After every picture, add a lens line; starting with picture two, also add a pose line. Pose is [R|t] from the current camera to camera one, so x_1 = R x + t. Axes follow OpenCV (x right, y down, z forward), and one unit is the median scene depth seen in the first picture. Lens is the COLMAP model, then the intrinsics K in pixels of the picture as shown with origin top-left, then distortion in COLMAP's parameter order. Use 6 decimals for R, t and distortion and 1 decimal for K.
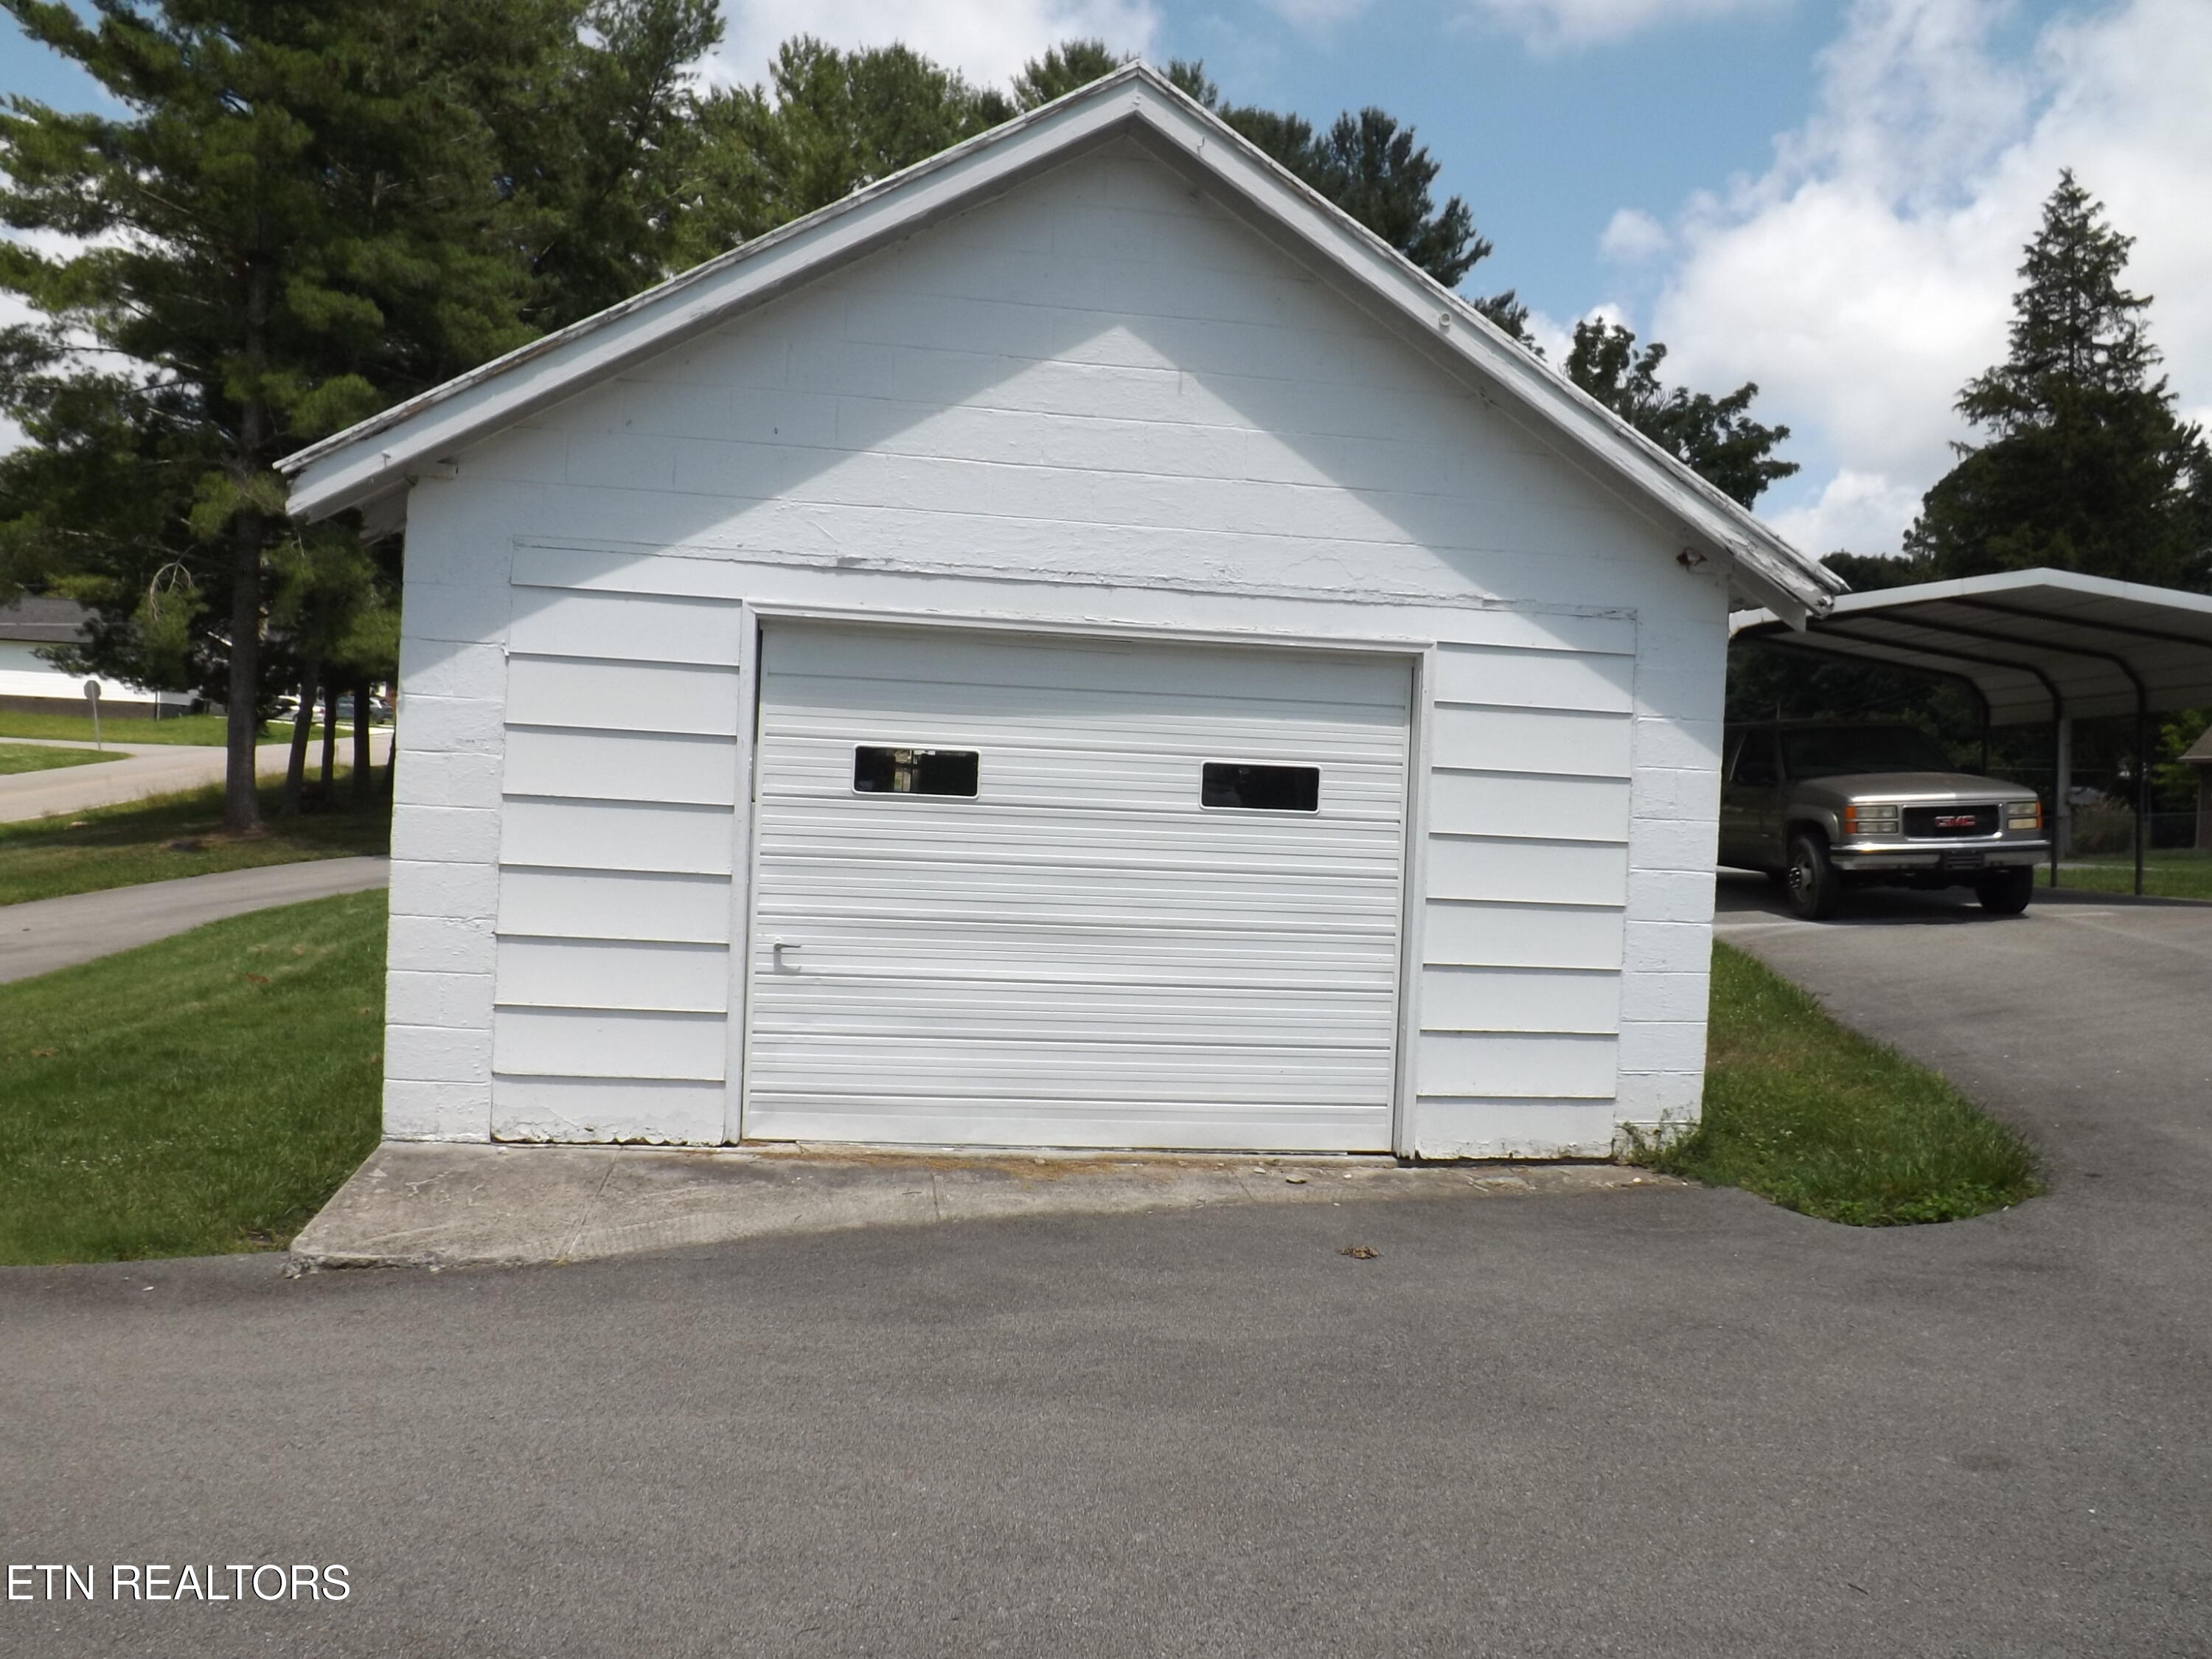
lens RADIAL K [[1599.5, 0, 1071.5], [0, 1599.5, 796.0], [0, 0, 1]] dist [-0.054029, 0.005191]
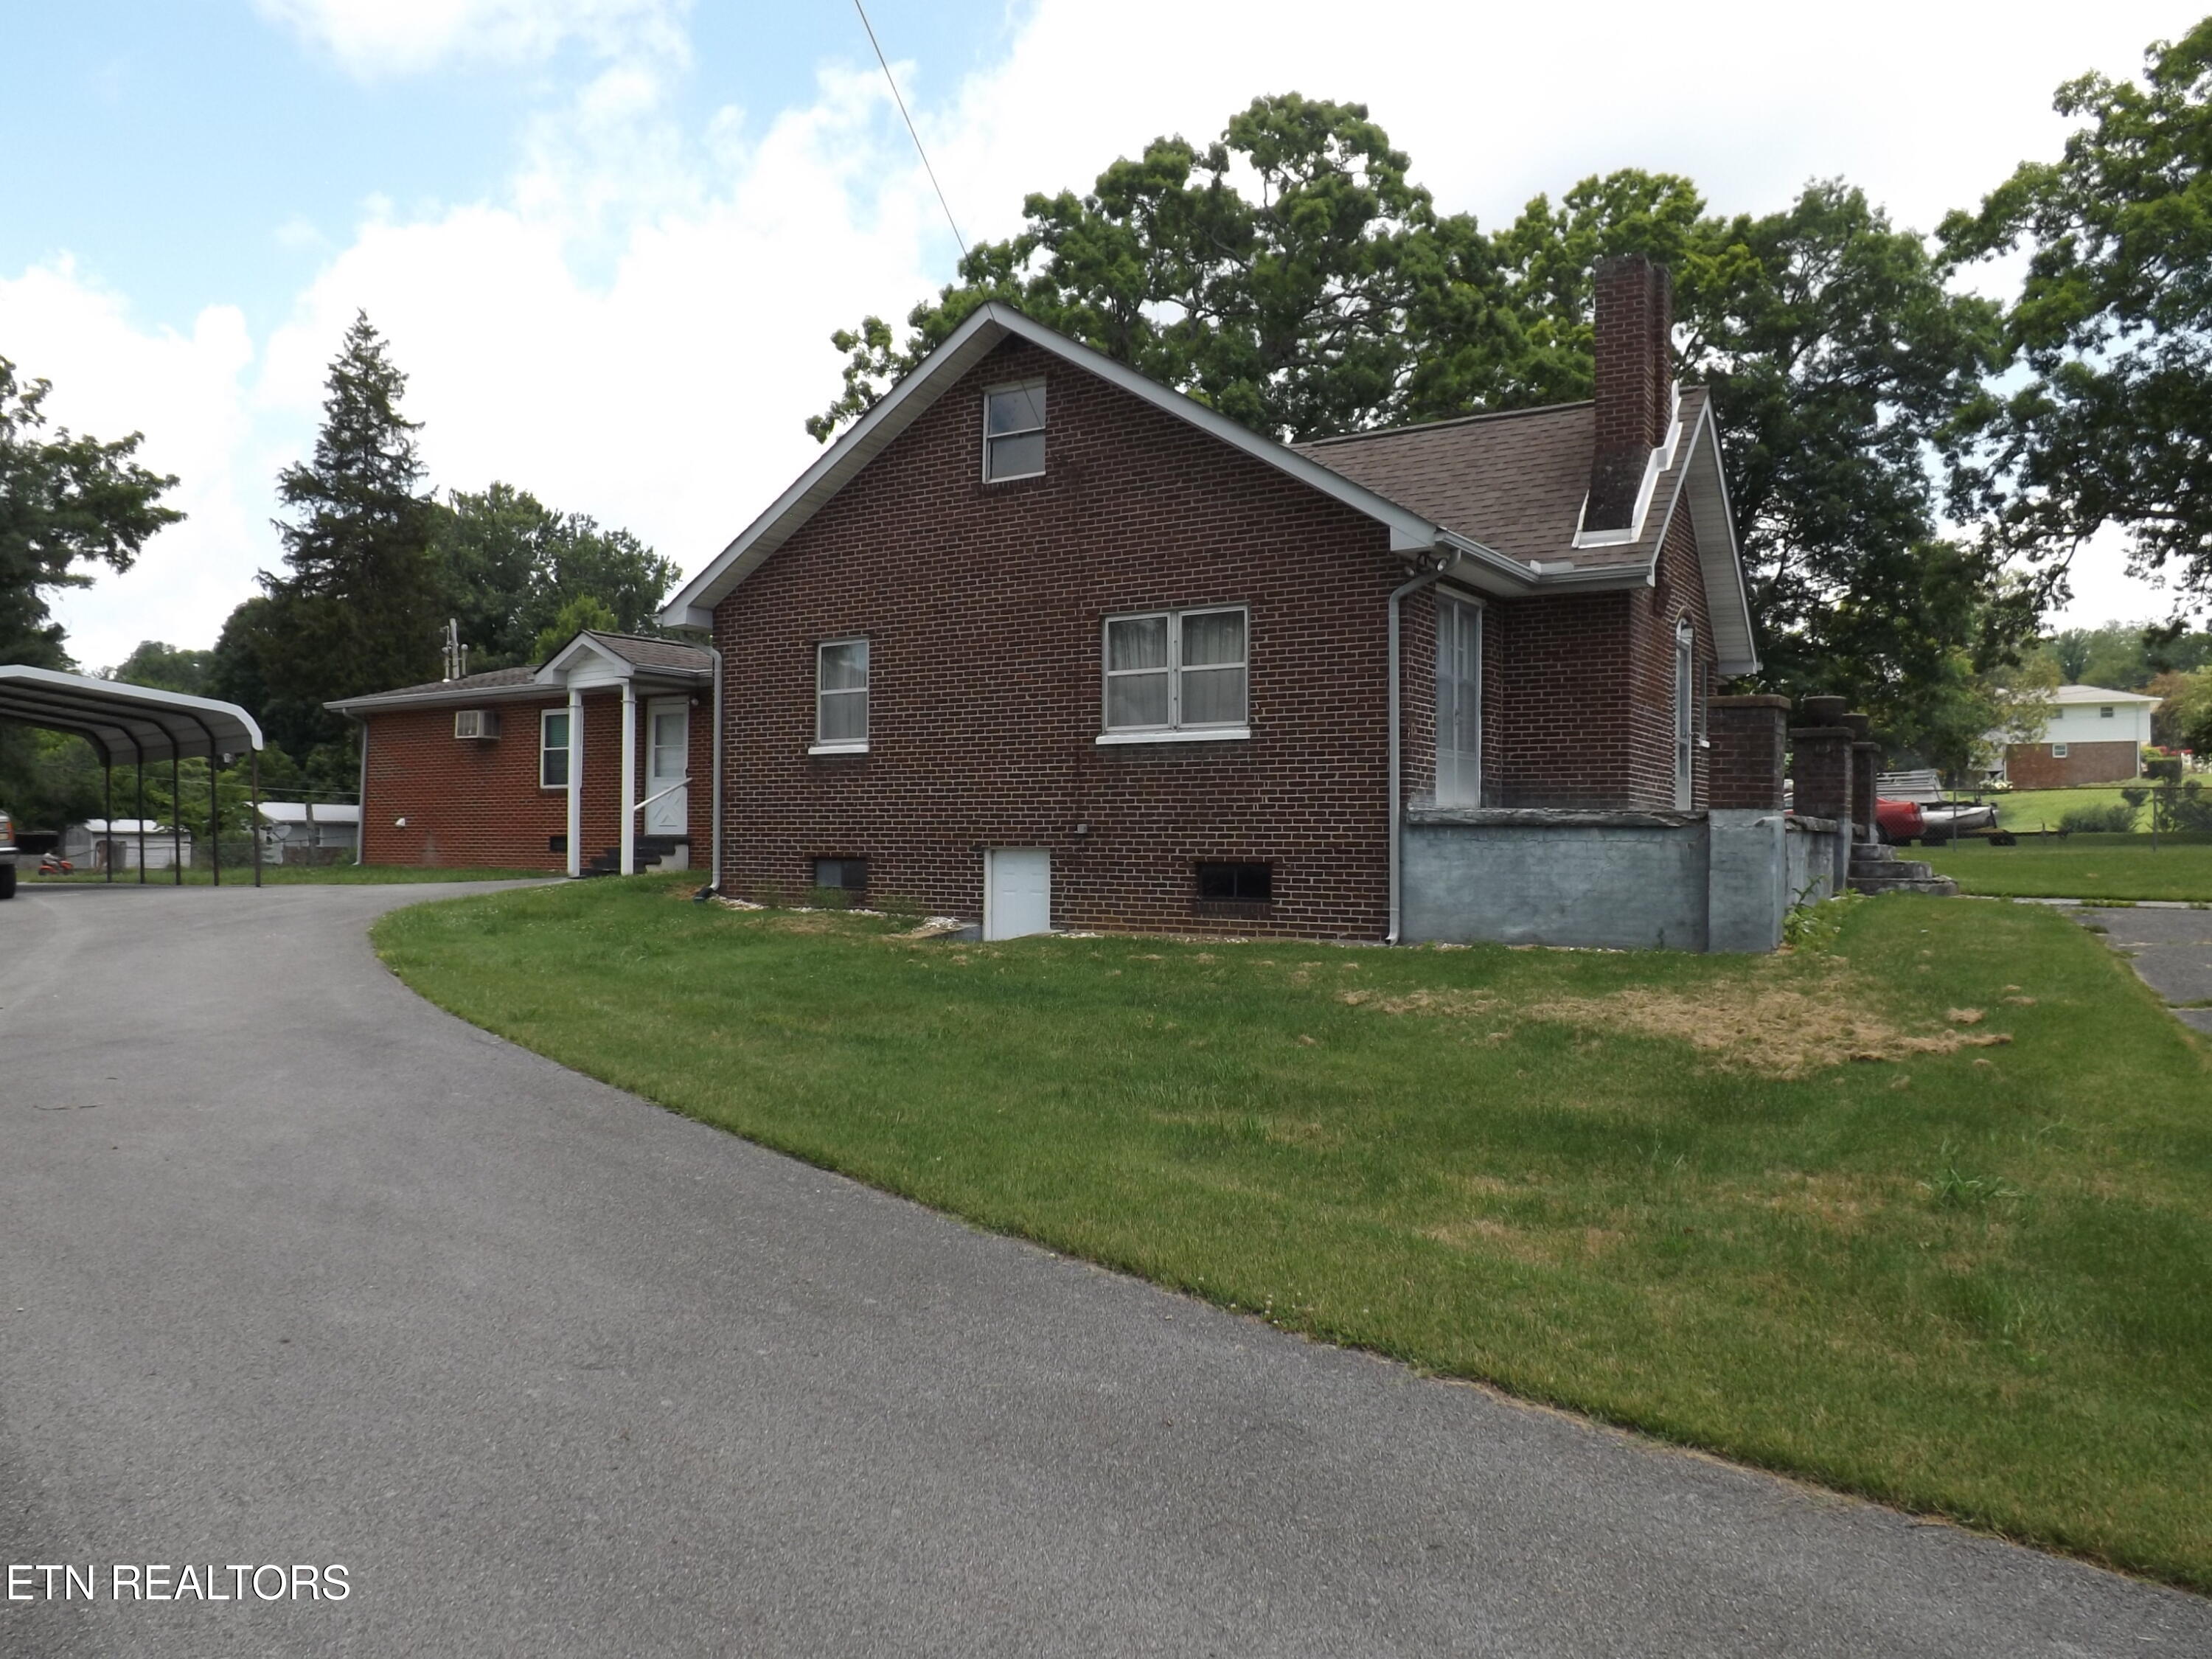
lens RADIAL K [[1599.5, 0, 1089.1], [0, 1599.5, 829.6], [0, 0, 1]] dist [-0.054029, 0.005191]
pose [[0.637768, -0.027645, 0.769732, 0.039690], [0.024525, 0.999578, 0.015580, 0.003707], [-0.769838, 0.008942, 0.638177, -0.230621]]
